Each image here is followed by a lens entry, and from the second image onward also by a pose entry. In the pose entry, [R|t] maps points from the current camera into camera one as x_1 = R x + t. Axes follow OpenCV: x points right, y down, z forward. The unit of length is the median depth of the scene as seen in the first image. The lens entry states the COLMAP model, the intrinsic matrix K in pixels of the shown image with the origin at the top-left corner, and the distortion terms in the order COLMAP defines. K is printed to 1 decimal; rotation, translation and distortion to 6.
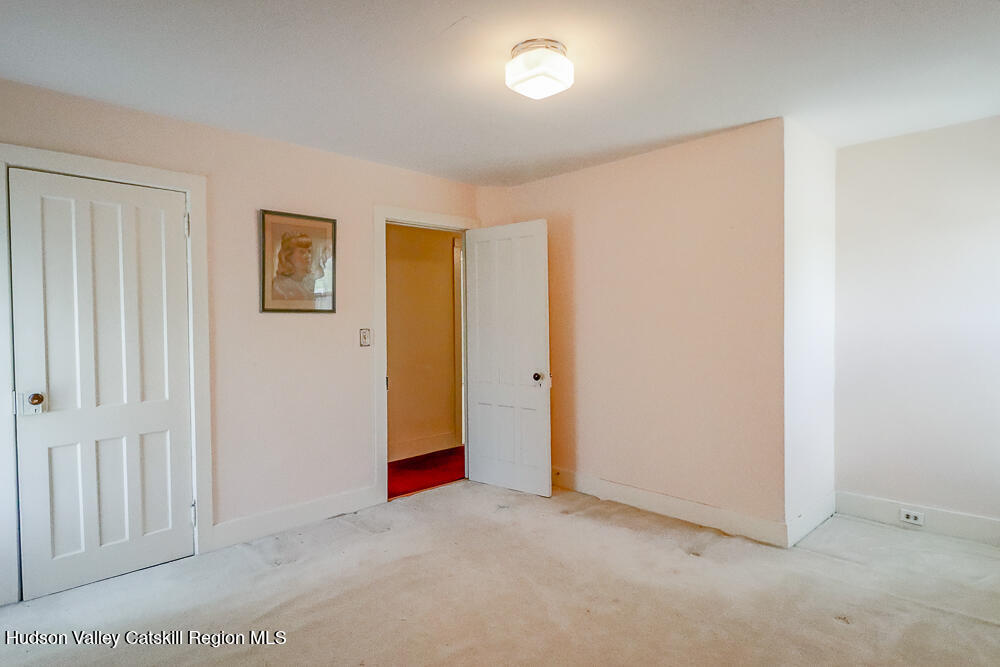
lens RADIAL K [[544.2, 0, 504.8], [0, 544.2, 335.1], [0, 0, 1]] dist [-0.006315, -0.002010]
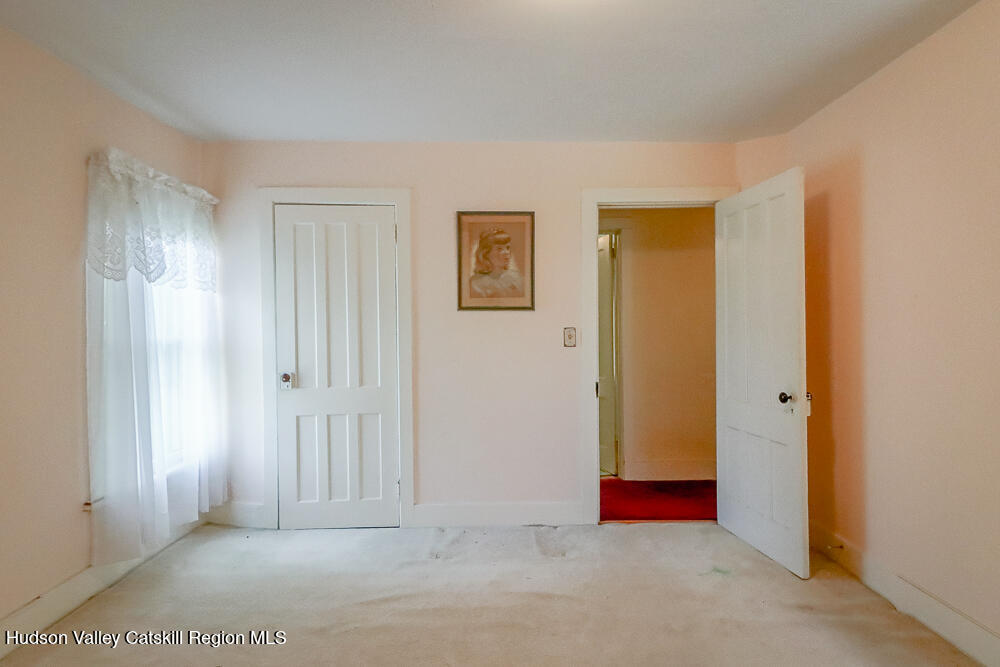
lens RADIAL K [[547.9, 0, 499.1], [0, 547.9, 331.8], [0, 0, 1]] dist [0.007544, 0.000618]
pose [[0.731581, 0.012695, -0.681636, 0.308941], [-0.017781, 0.999842, -0.000462, -0.001624], [0.681522, 0.012458, 0.731691, 0.273727]]
